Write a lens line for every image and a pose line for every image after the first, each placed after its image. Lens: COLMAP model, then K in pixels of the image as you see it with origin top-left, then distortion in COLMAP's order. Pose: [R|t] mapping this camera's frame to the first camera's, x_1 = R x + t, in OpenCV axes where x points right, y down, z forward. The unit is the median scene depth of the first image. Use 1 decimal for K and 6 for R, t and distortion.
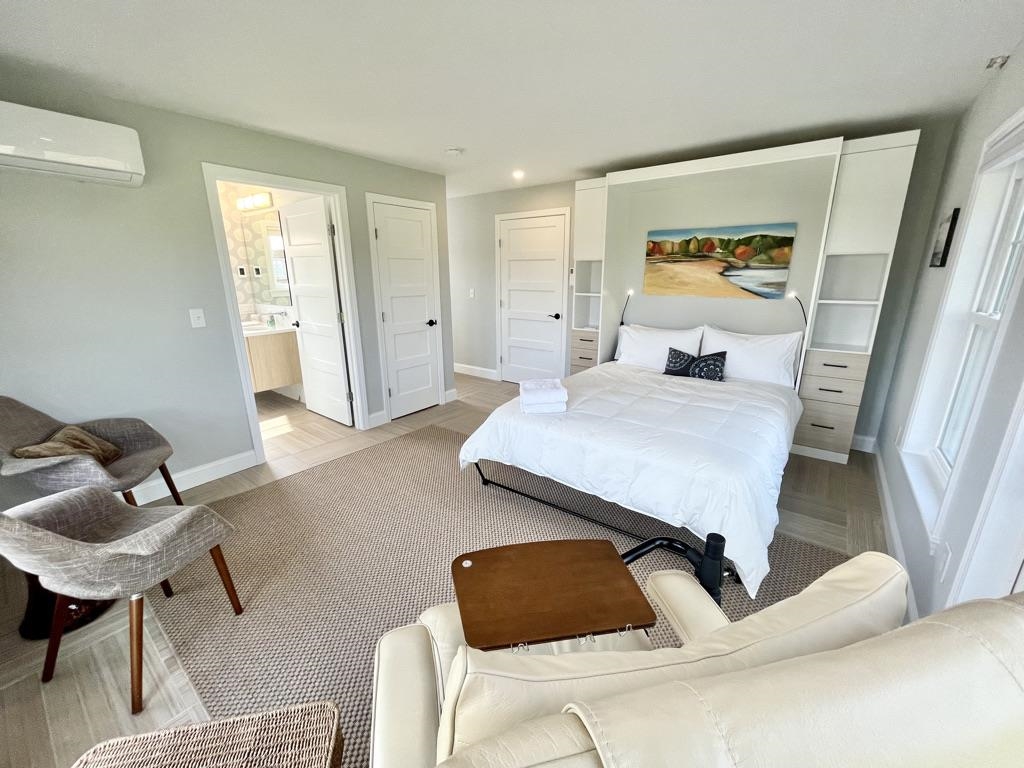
lens RADIAL K [[413.3, 0, 512.1], [0, 413.3, 384.2], [0, 0, 1]] dist [-0.003417, -0.001342]
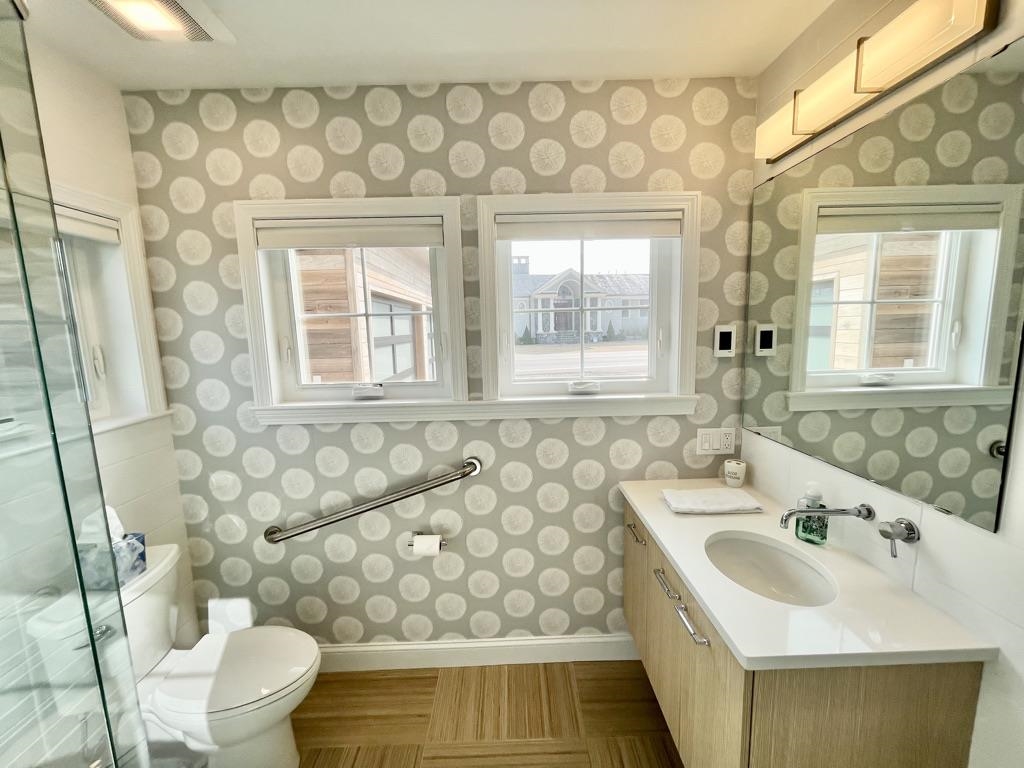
lens RADIAL K [[413.3, 0, 512.3], [0, 413.3, 384.8], [0, 0, 1]] dist [-0.003417, -0.001342]
pose [[0.620160, 0.092672, -0.778982, -0.477113], [-0.182913, 0.982710, -0.028711, -0.187893], [0.762853, 0.160291, 0.626389, 0.629824]]
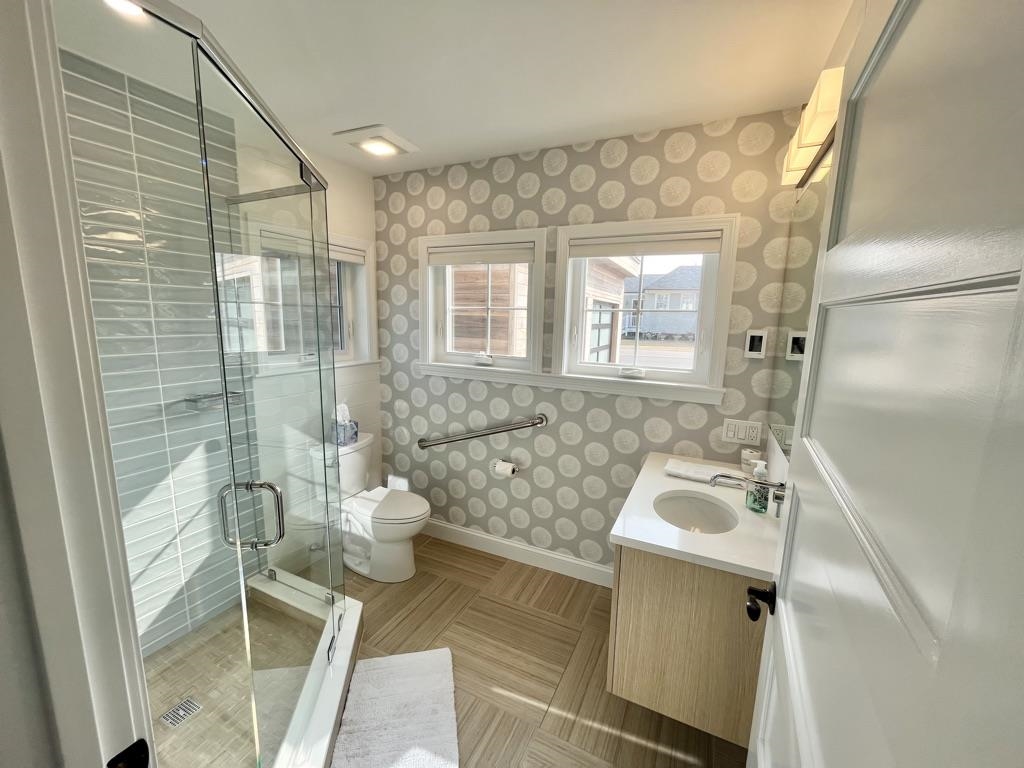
lens RADIAL K [[413.3, 0, 513.0], [0, 413.3, 386.4], [0, 0, 1]] dist [-0.003417, -0.001342]
pose [[0.204293, 0.163909, -0.965090, -0.302571], [-0.282856, 0.953713, 0.102100, -0.202928], [0.937154, 0.252123, 0.241199, 0.676599]]
